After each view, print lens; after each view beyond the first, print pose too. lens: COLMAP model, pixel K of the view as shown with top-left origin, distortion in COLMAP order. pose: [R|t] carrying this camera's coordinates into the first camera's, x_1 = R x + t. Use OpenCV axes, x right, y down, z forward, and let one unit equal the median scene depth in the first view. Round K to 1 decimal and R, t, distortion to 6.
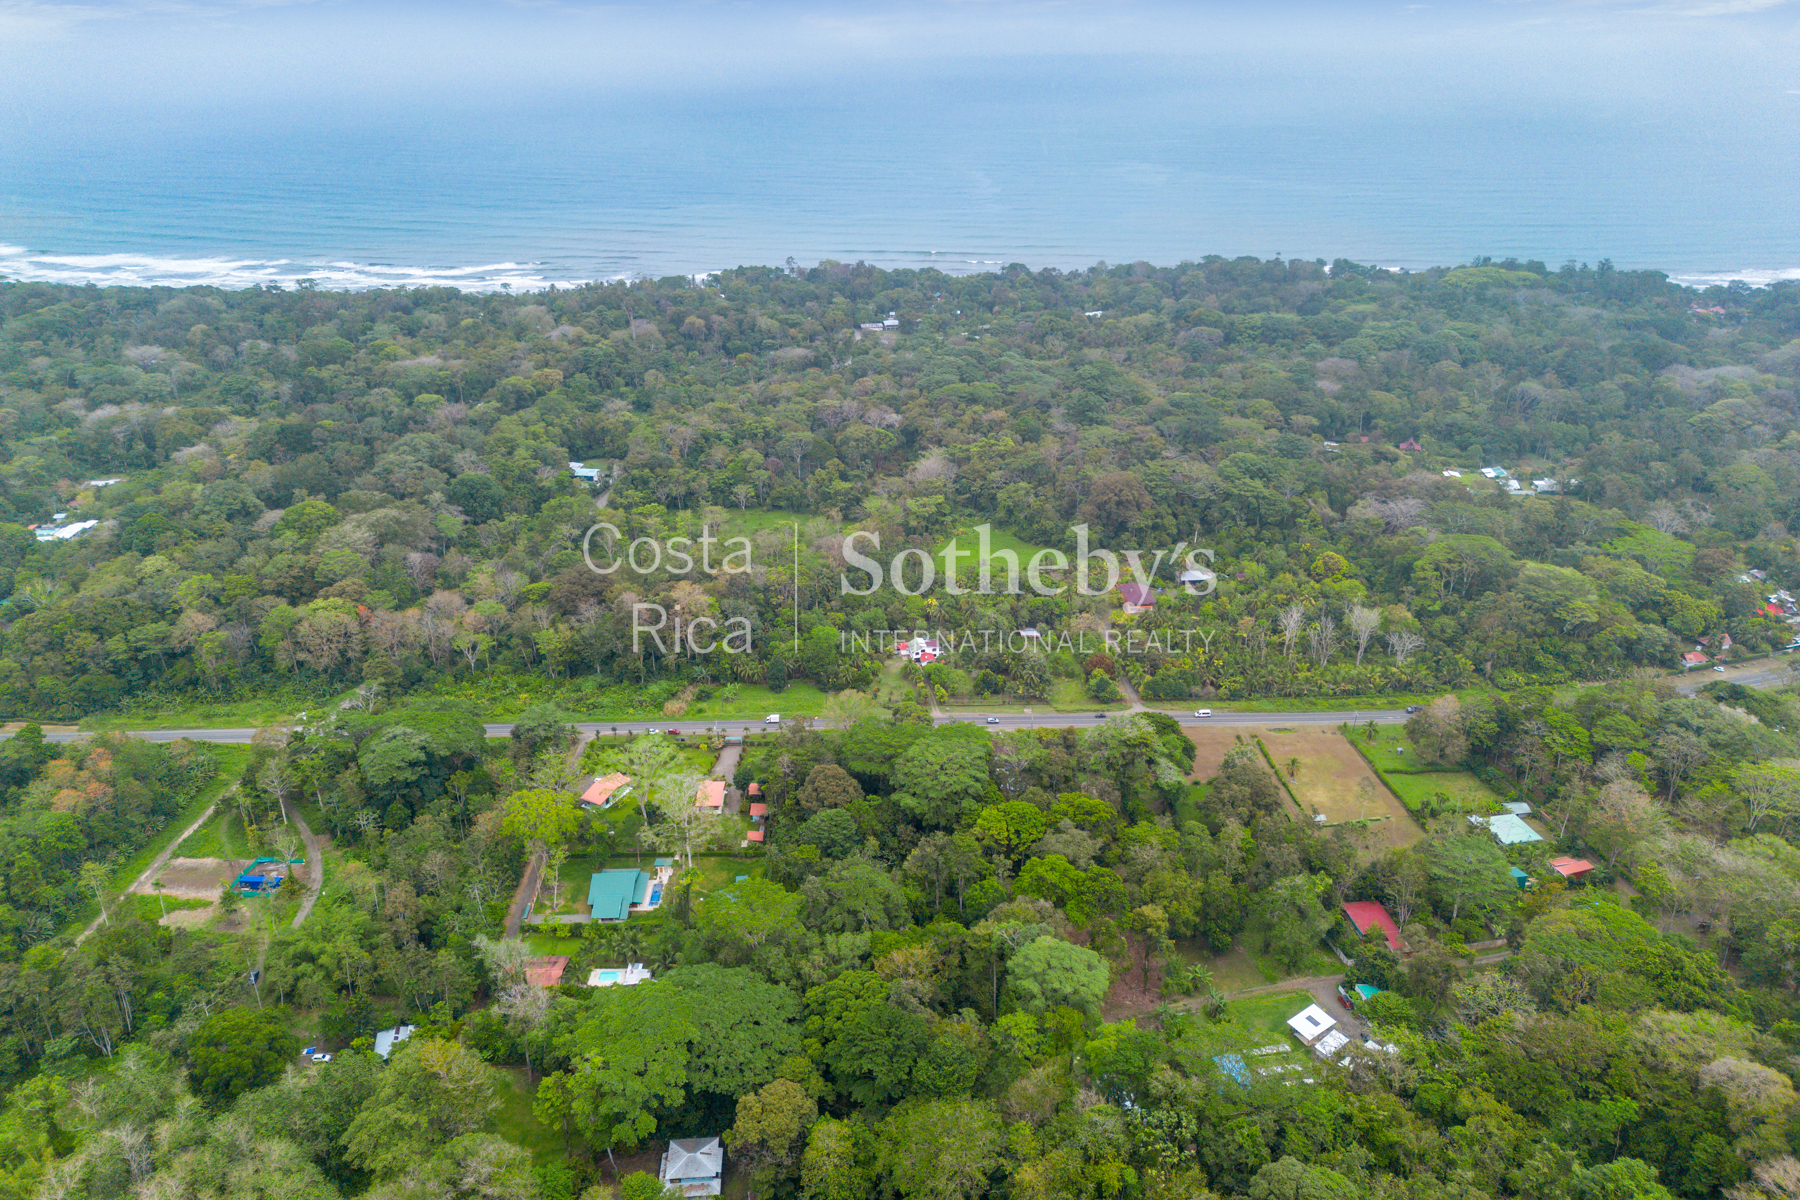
lens RADIAL K [[1251.7, 0, 887.4], [0, 1251.7, 616.1], [0, 0, 1]] dist [0.049129, -0.040790]
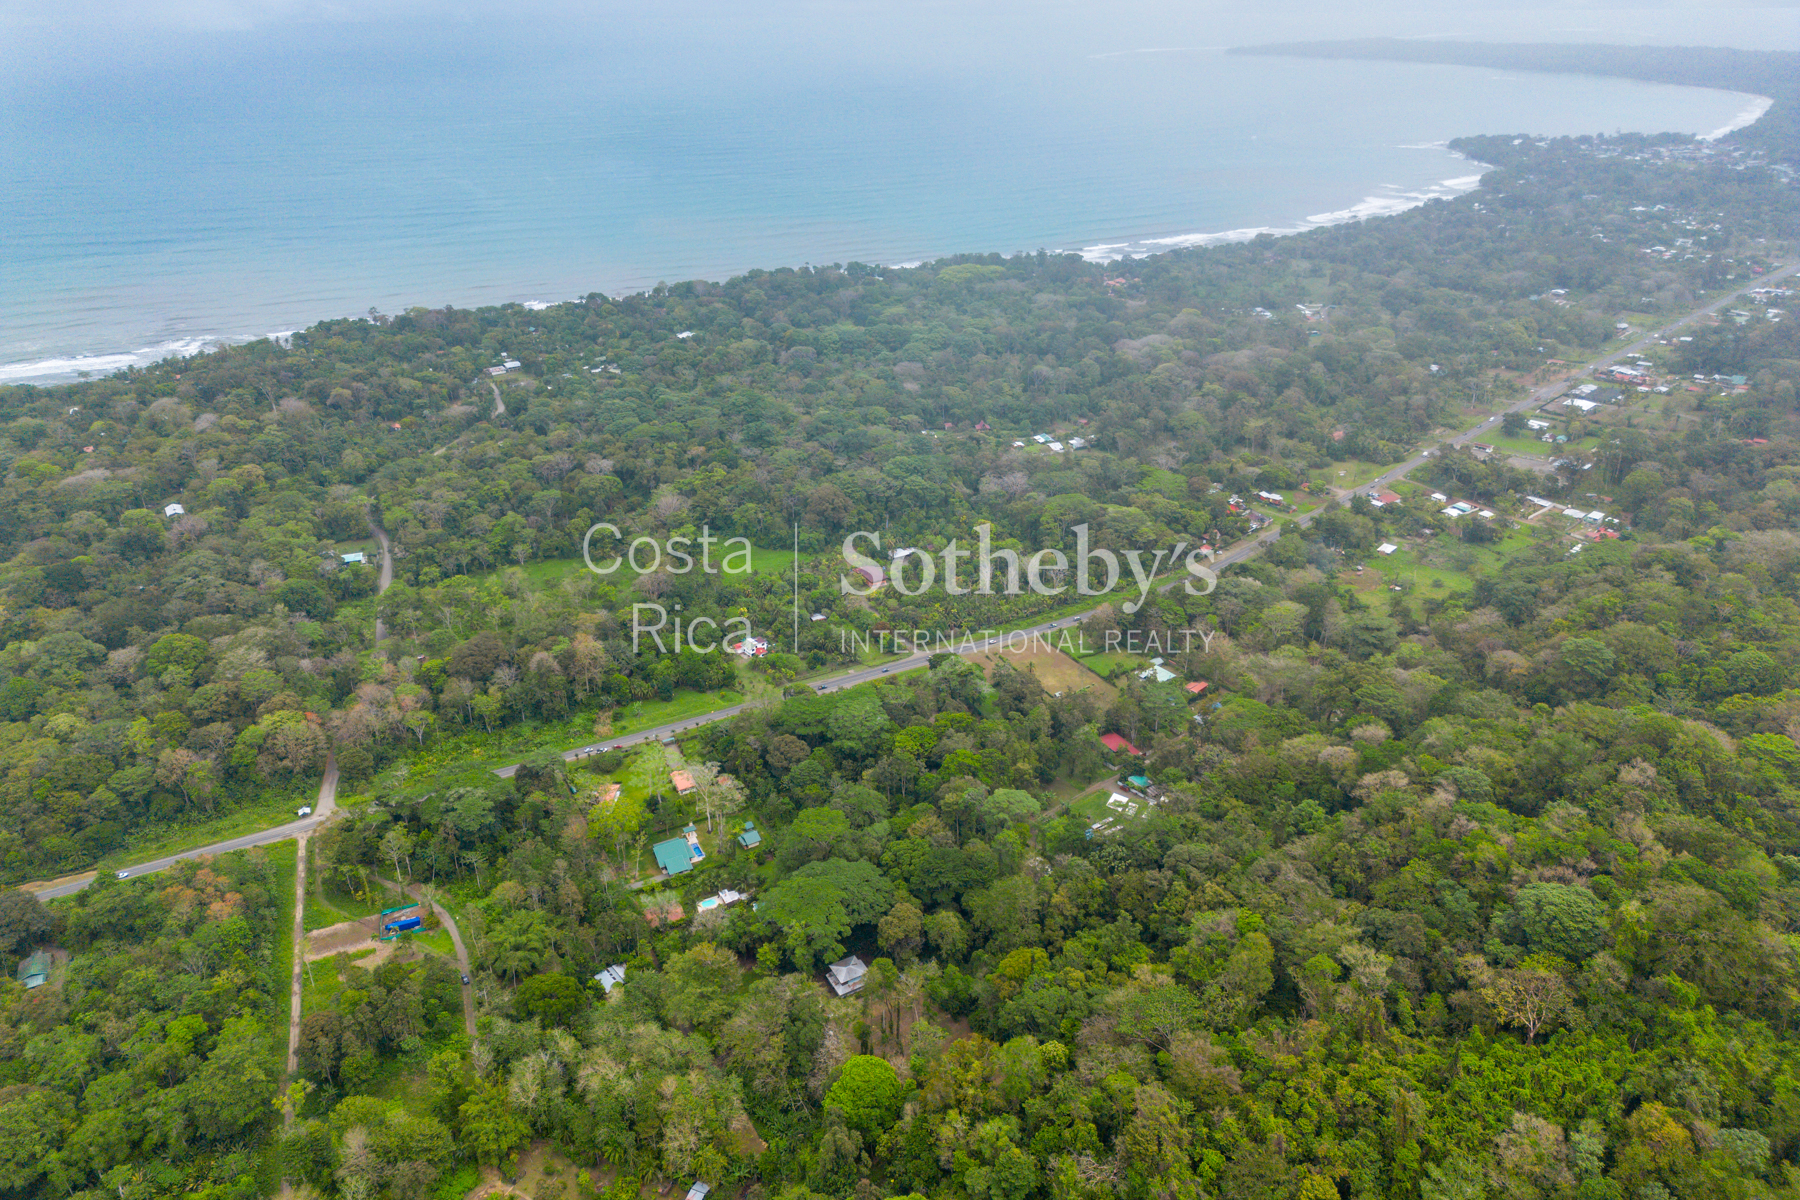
lens RADIAL K [[1251.7, 0, 897.6], [0, 1251.7, 593.0], [0, 0, 1]] dist [0.049129, -0.040790]
pose [[0.897625, -0.198918, 0.393319, -0.345463], [0.190924, 0.979782, 0.059795, -0.079305], [-0.397262, 0.021420, 0.917455, -0.303931]]
